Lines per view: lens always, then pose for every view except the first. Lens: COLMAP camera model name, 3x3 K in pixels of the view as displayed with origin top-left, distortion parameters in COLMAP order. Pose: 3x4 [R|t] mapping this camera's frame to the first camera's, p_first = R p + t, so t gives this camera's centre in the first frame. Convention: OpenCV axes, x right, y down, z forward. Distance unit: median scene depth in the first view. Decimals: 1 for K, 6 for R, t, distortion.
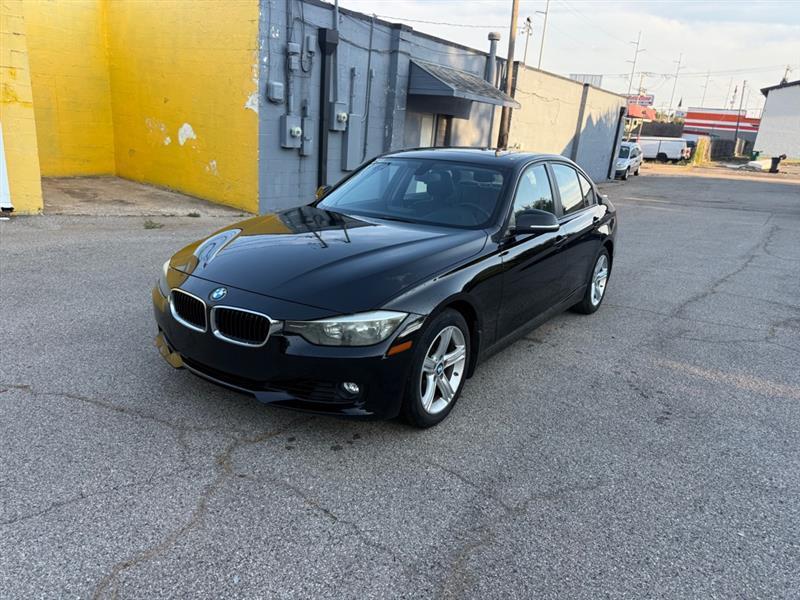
lens RADIAL K [[554.4, 0, 398.8], [0, 554.4, 300.9], [0, 0, 1]] dist [0.024472, -0.035362]
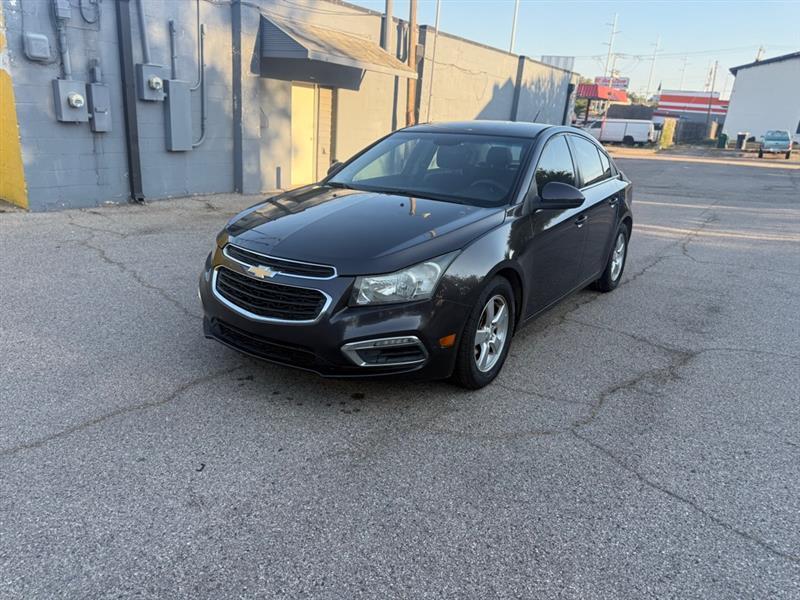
lens RADIAL K [[557.2, 0, 400.0], [0, 557.2, 300.0], [0, 0, 1]] dist [0.002712, -0.005604]
pose [[0.999487, -0.013817, 0.028884, 0.202930], [0.013202, 0.999684, 0.021377, -0.035099], [-0.029170, -0.020984, 0.999354, 0.184907]]
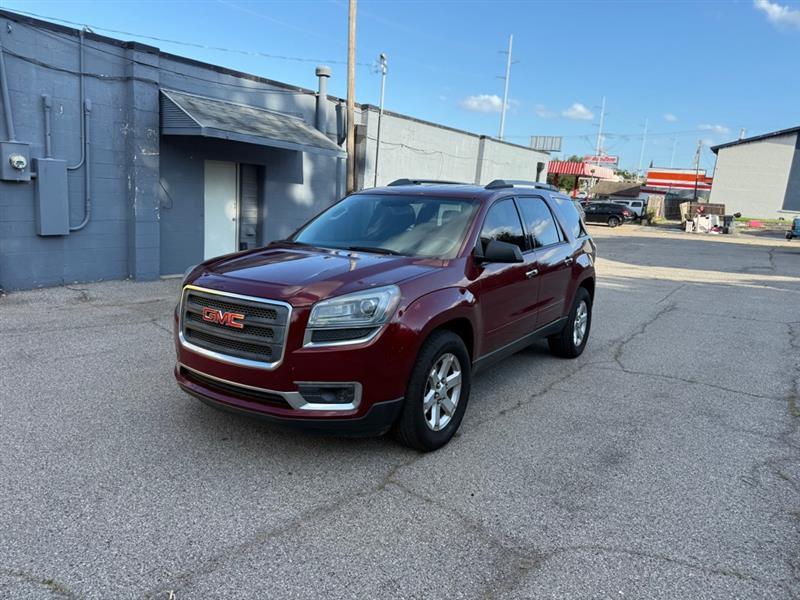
lens RADIAL K [[554.4, 0, 398.8], [0, 554.4, 300.9], [0, 0, 1]] dist [0.024472, -0.035362]
pose [[0.999665, -0.008631, 0.024387, 0.336142], [0.011110, 0.994574, -0.103437, -0.075104], [-0.023362, 0.103673, 0.994337, 0.292100]]
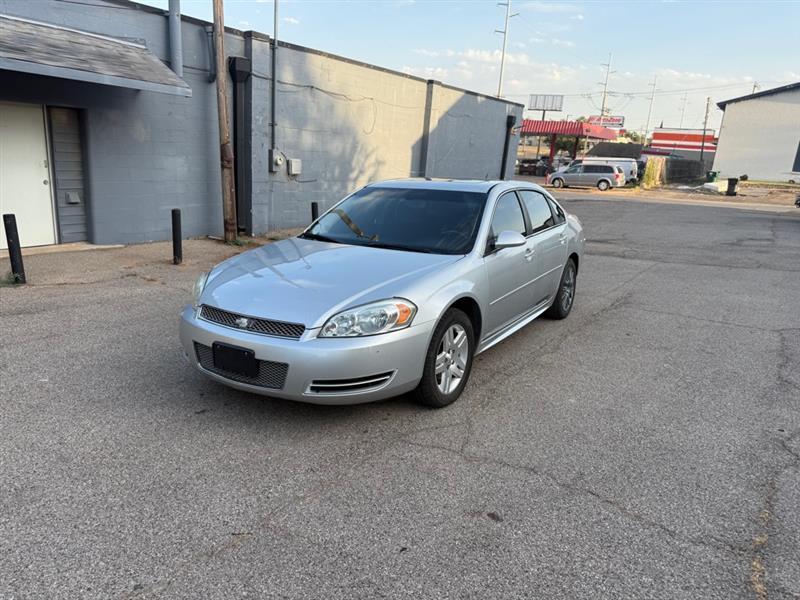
lens RADIAL K [[557.2, 0, 400.0], [0, 557.2, 300.0], [0, 0, 1]] dist [0.002712, -0.005604]
pose [[0.999800, -0.012940, 0.015219, 0.525343], [0.013615, 0.998890, -0.045097, -0.128008], [-0.014619, 0.045295, 0.998867, 0.524654]]
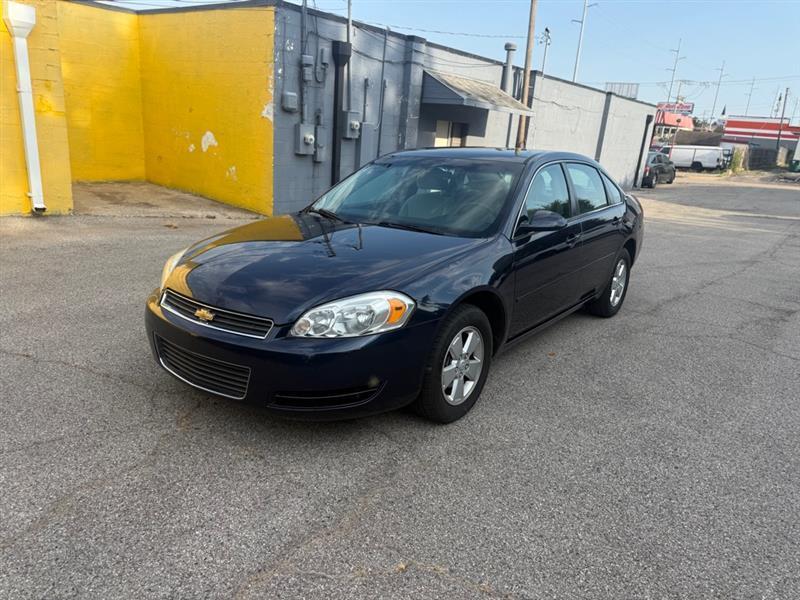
lens RADIAL K [[551.8, 0, 401.1], [0, 551.8, 302.7], [0, 0, 1]] dist [0.032920, -0.041454]
pose [[0.998249, 0.015477, -0.057089, 0.046577], [-0.016144, 0.999807, -0.011240, 0.013062], [0.056904, 0.012142, 0.998306, -0.030774]]
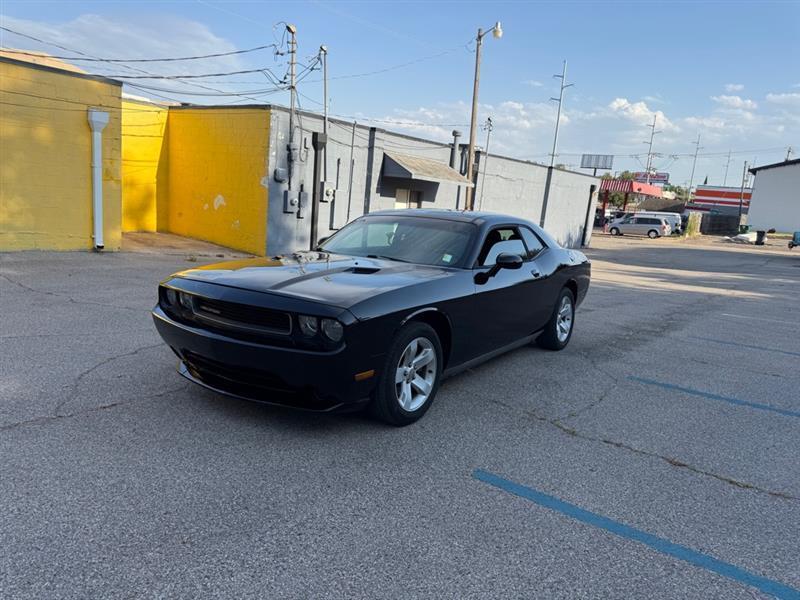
lens RADIAL K [[547.4, 0, 401.0], [0, 547.4, 306.8], [0, 0, 1]] dist [0.090448, -0.137410]
pose [[0.998575, 0.018167, -0.050186, 0.145251], [-0.023812, 0.993164, -0.114275, 0.107408], [0.047767, 0.115307, 0.992181, -0.322497]]
